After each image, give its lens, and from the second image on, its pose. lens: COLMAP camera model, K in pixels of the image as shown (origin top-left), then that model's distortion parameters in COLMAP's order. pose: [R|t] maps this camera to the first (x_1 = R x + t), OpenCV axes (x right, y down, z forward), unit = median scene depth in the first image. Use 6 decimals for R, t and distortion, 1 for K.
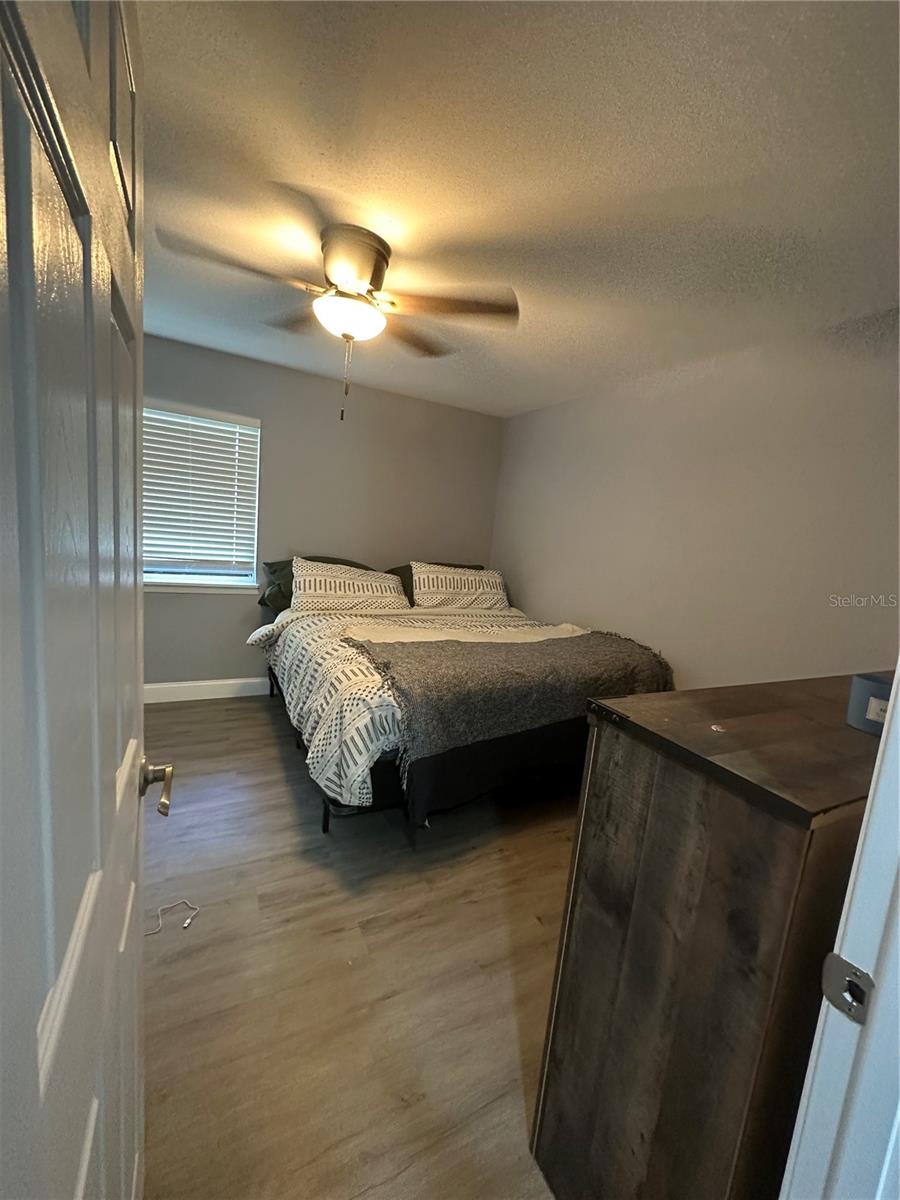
lens RADIAL K [[479.2, 0, 445.6], [0, 479.2, 597.1], [0, 0, 1]] dist [-0.003302, 0.000600]
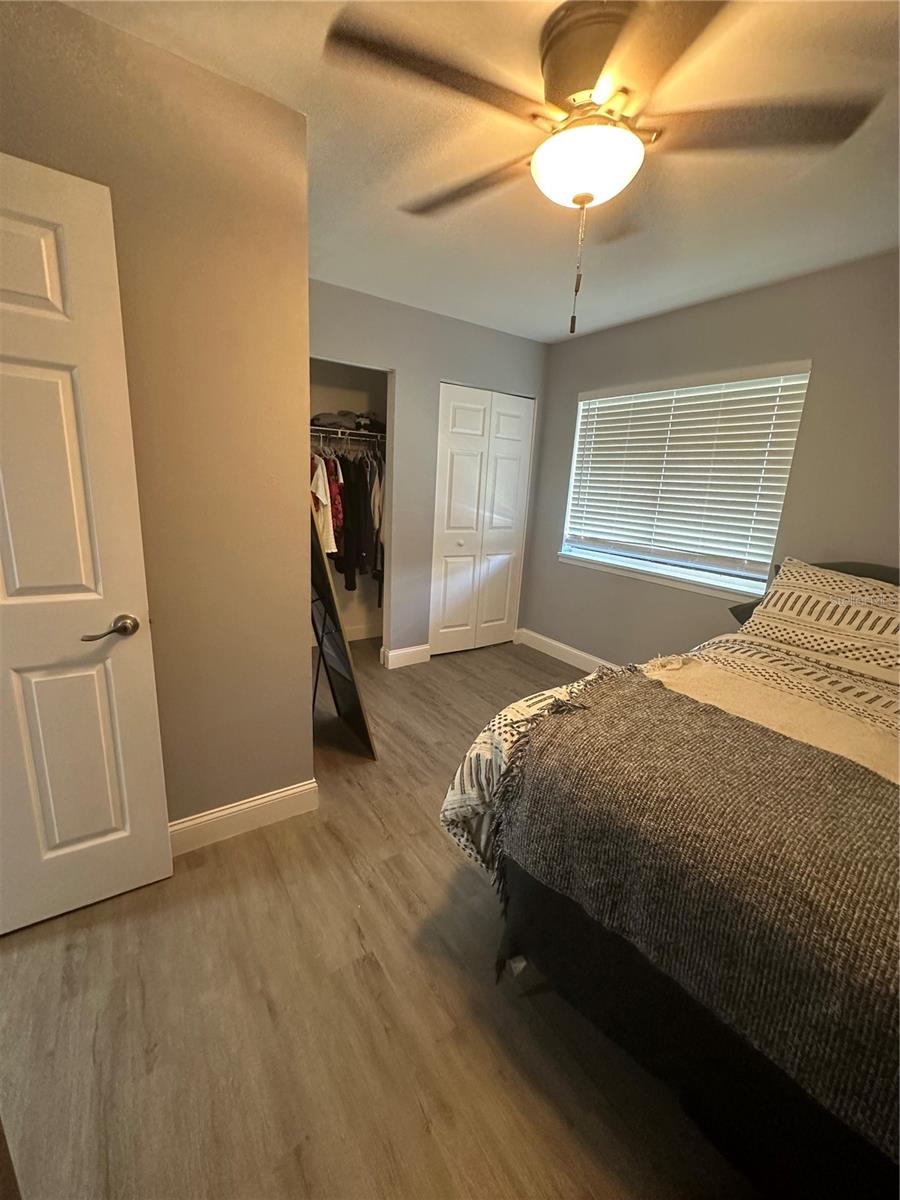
lens RADIAL K [[479.2, 0, 449.8], [0, 479.2, 598.2], [0, 0, 1]] dist [-0.003302, 0.000600]
pose [[0.126243, 0.155503, -0.979735, 0.495381], [-0.178122, 0.975139, 0.131822, -0.058751], [0.975877, 0.157871, 0.150803, 0.792480]]
